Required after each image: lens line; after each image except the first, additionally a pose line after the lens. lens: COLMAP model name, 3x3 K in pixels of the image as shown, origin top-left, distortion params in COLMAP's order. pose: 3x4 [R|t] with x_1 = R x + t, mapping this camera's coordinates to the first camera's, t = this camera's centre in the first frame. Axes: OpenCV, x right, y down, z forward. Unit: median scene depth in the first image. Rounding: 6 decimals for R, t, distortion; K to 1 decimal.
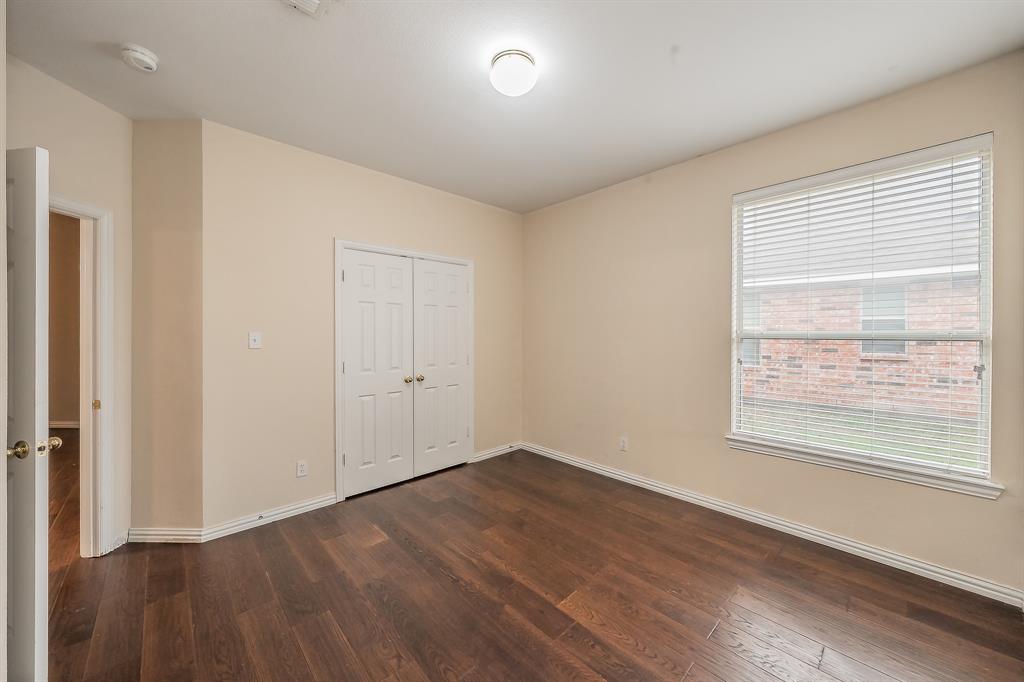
lens RADIAL K [[359.5, 0, 515.1], [0, 359.5, 339.9], [0, 0, 1]] dist [0.001779, -0.000231]
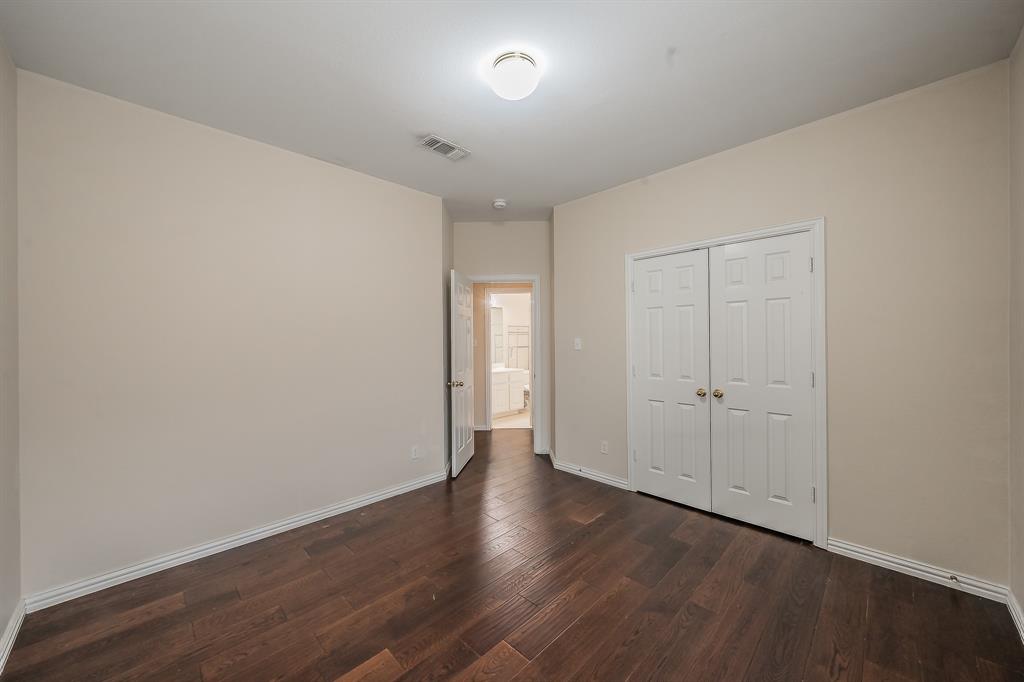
lens RADIAL K [[359.5, 0, 509.2], [0, 359.5, 343.5], [0, 0, 1]] dist [0.001779, -0.000231]
pose [[0.063502, 0.009154, -0.997940, 0.569881], [-0.008276, 0.999928, 0.008646, -0.010153], [0.997947, 0.007710, 0.063573, 0.533500]]
